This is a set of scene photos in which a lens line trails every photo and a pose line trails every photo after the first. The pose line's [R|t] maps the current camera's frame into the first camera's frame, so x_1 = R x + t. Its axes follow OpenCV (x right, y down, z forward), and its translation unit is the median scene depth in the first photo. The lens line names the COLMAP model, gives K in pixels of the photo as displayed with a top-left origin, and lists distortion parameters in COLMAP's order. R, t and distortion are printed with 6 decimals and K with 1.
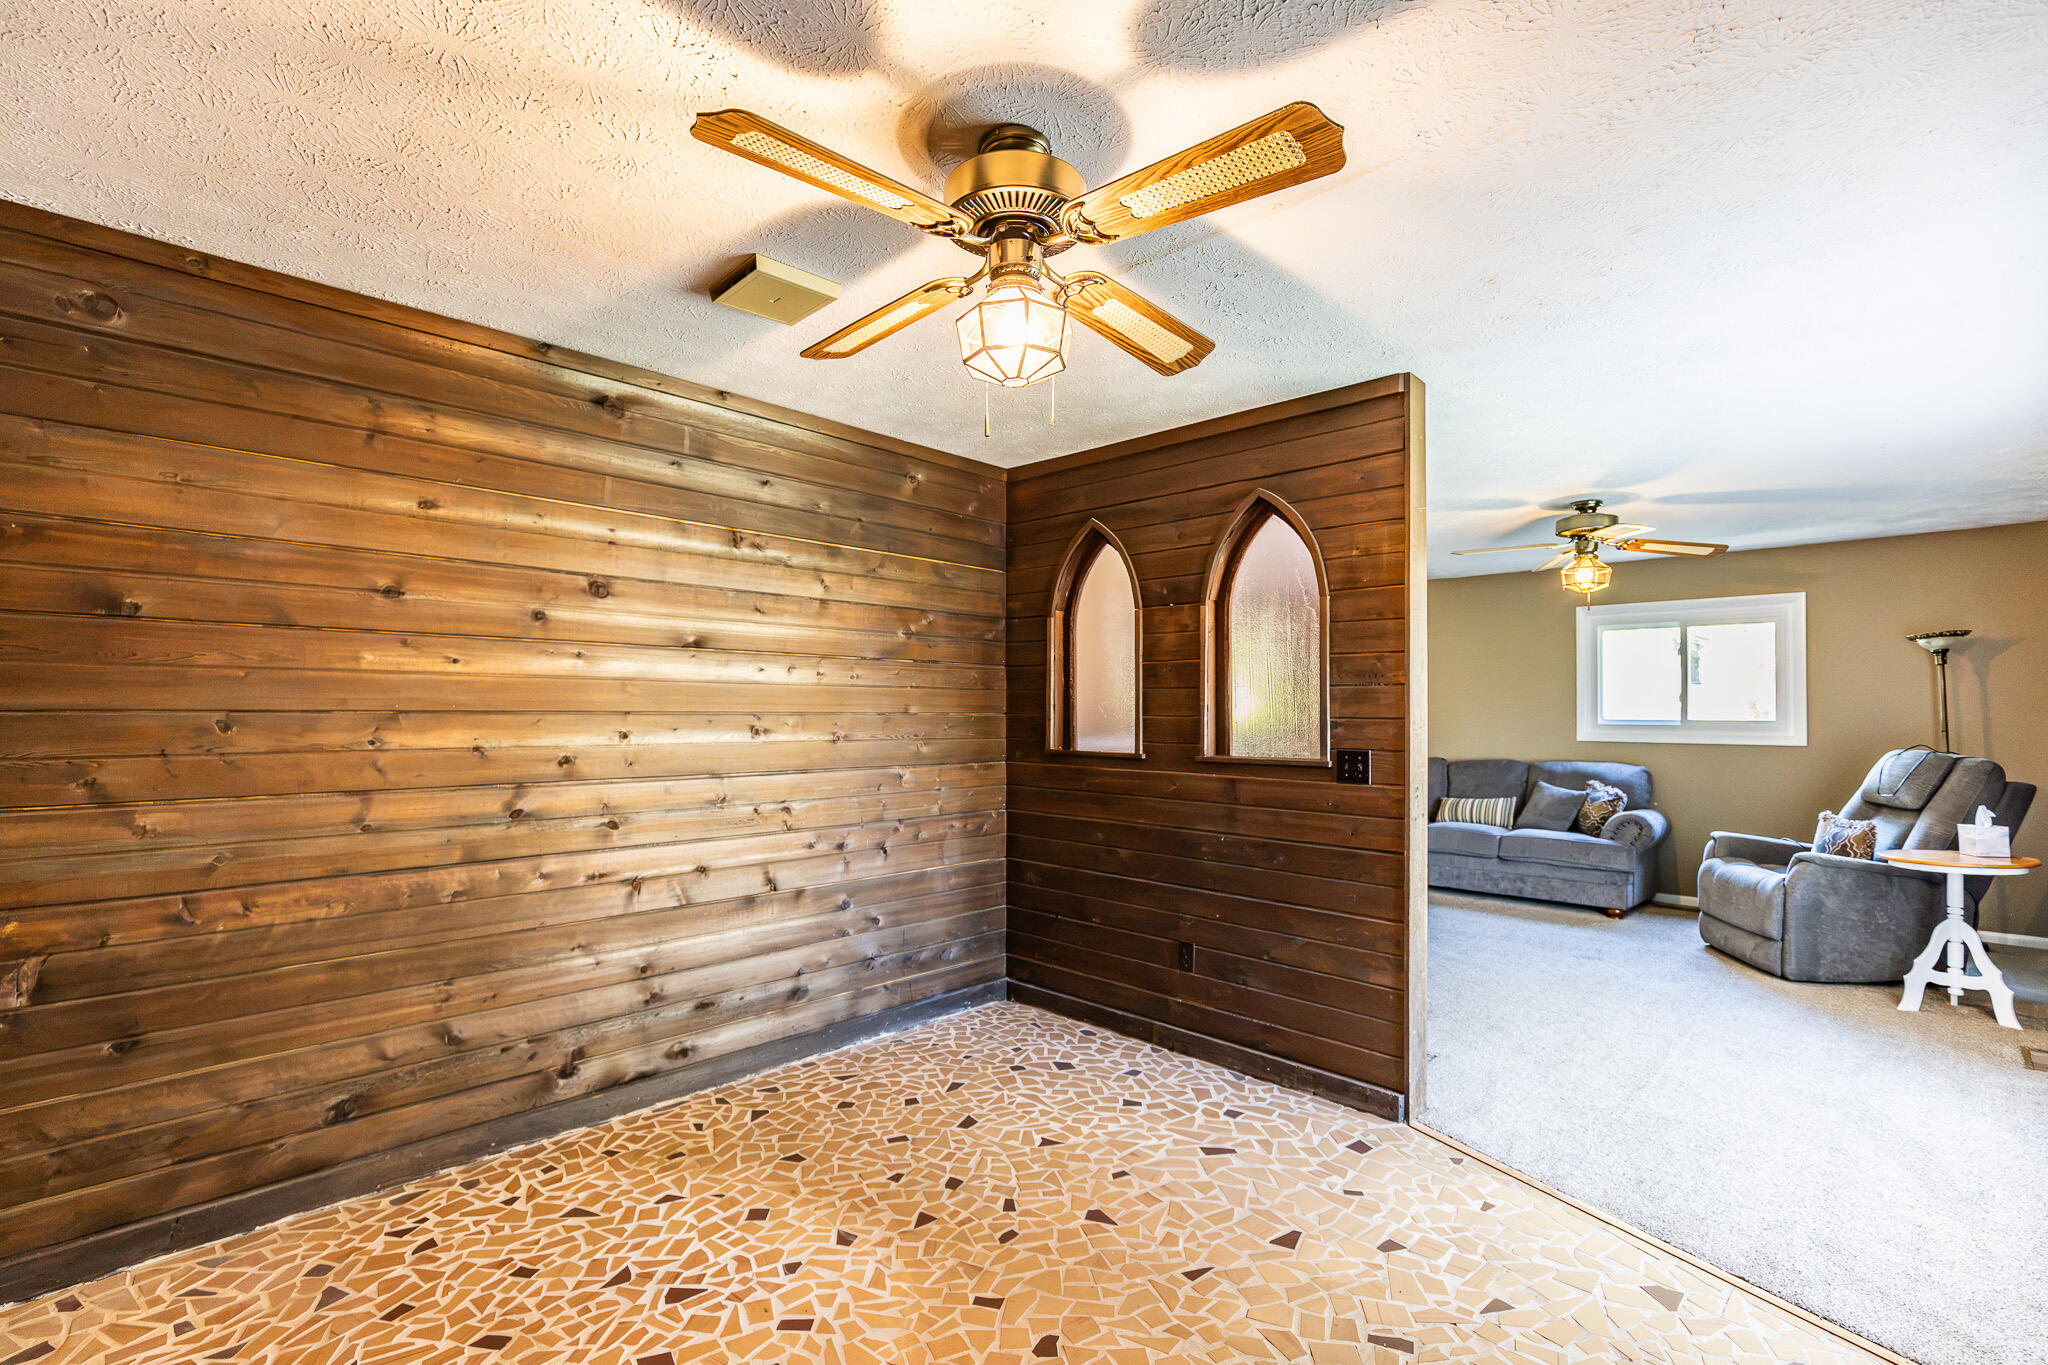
lens RADIAL K [[938.5, 0, 1018.4], [0, 938.5, 688.6], [0, 0, 1]] dist [0.005294, -0.001645]
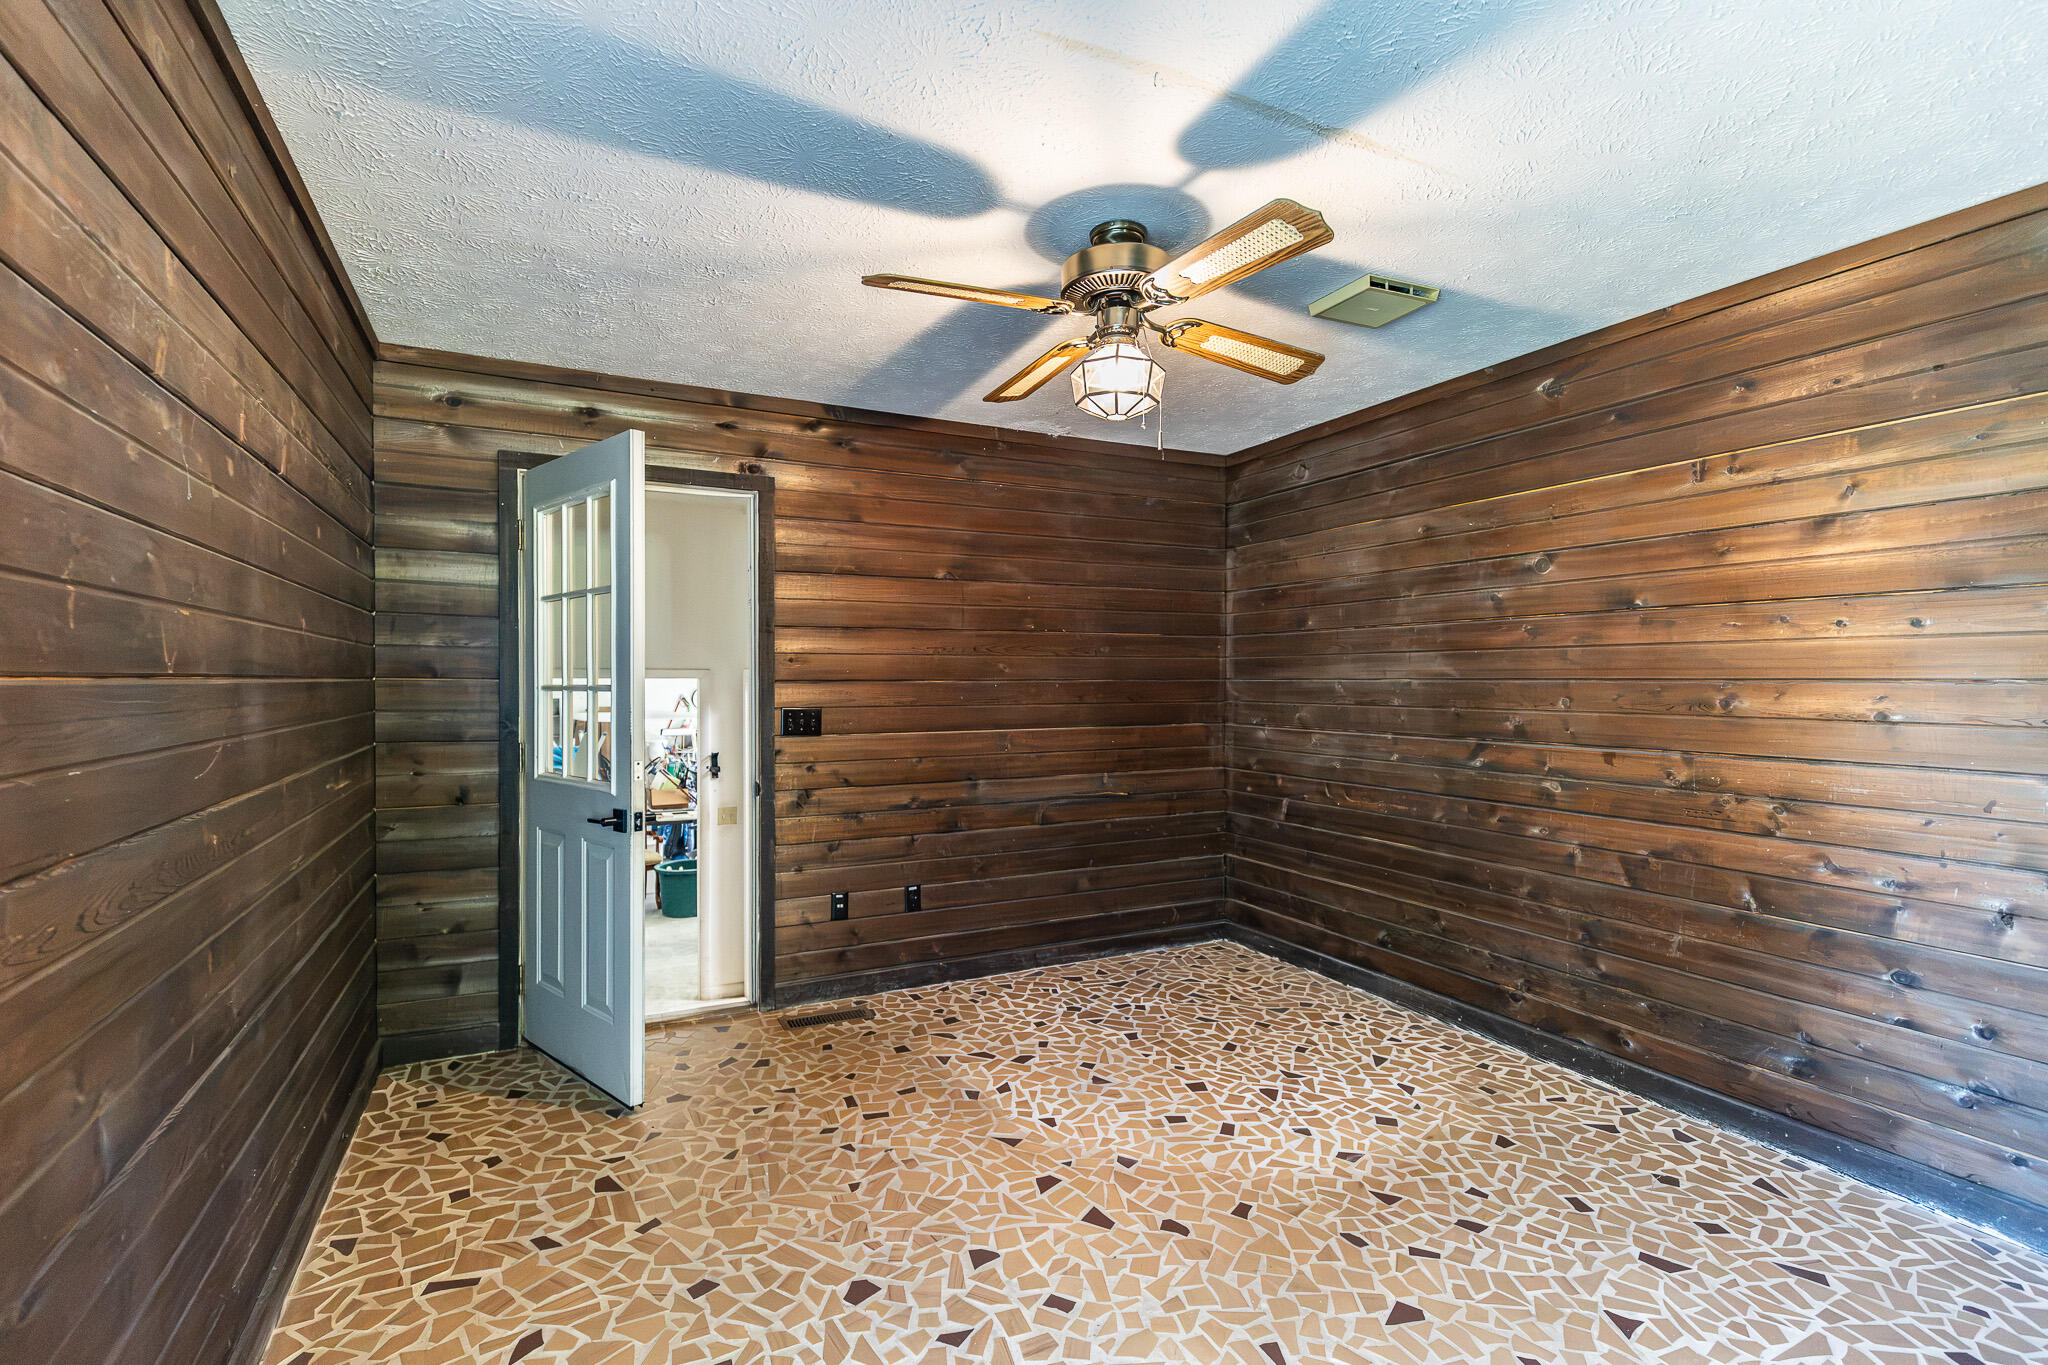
lens RADIAL K [[938.5, 0, 1016.2], [0, 938.5, 674.9], [0, 0, 1]] dist [0.005294, -0.001645]
pose [[-0.324167, -0.010870, -0.945938, 0.803358], [0.014253, 0.999764, -0.016373, 0.031193], [0.945893, -0.018790, -0.323935, 0.818365]]
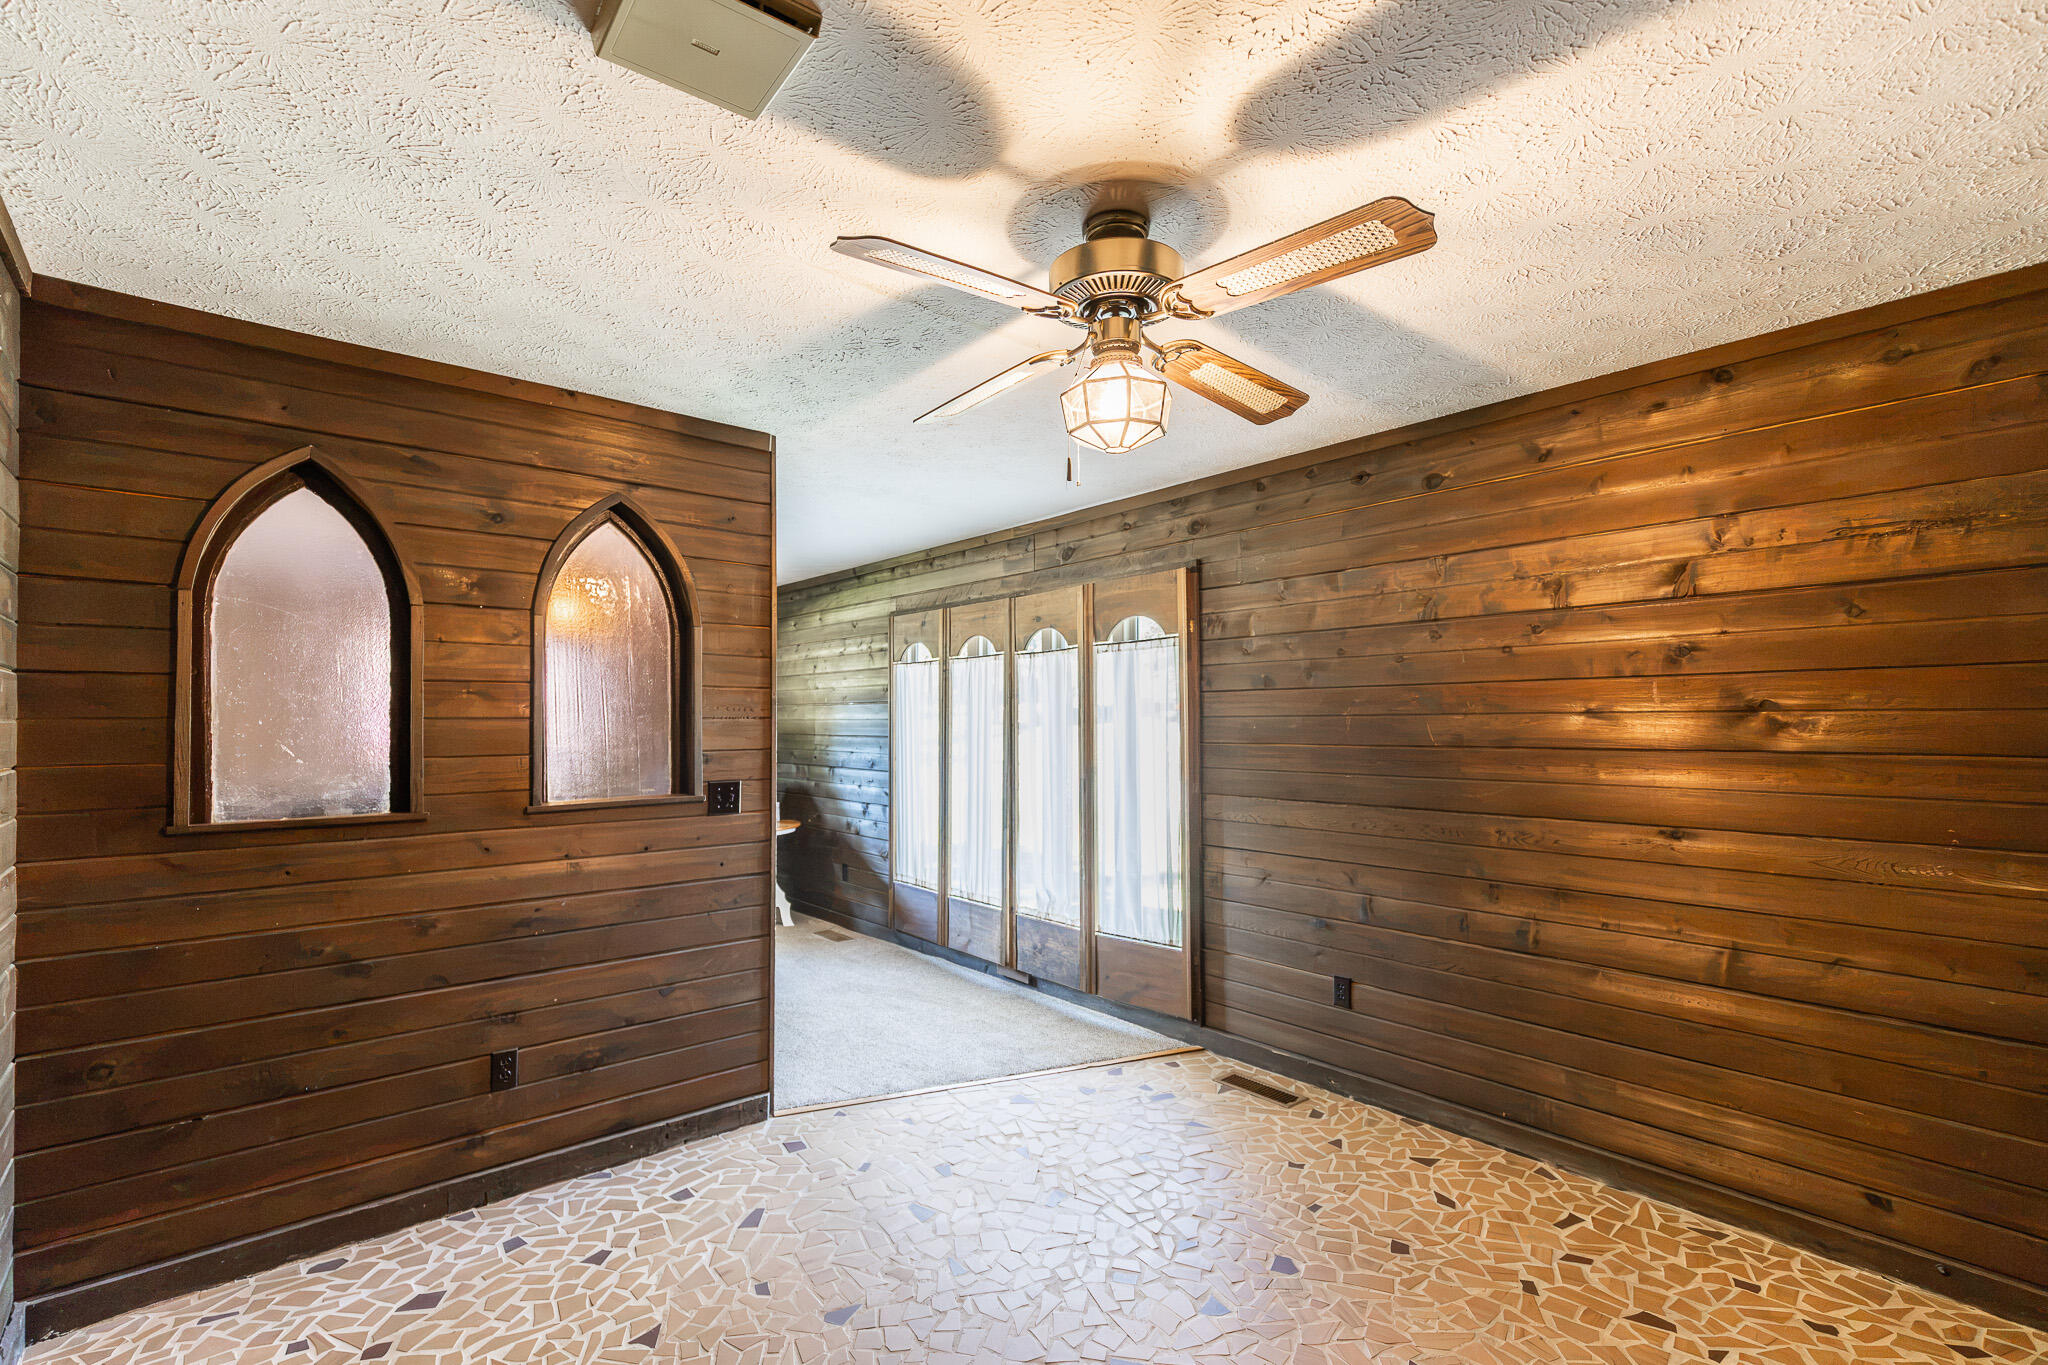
lens RADIAL K [[938.5, 0, 1015.5], [0, 938.5, 700.8], [0, 0, 1]] dist [0.005294, -0.001645]
pose [[0.081369, 0.011758, 0.996615, -0.692106], [-0.018637, 0.999774, -0.010273, -0.019824], [-0.996510, -0.017738, 0.081570, 0.655799]]
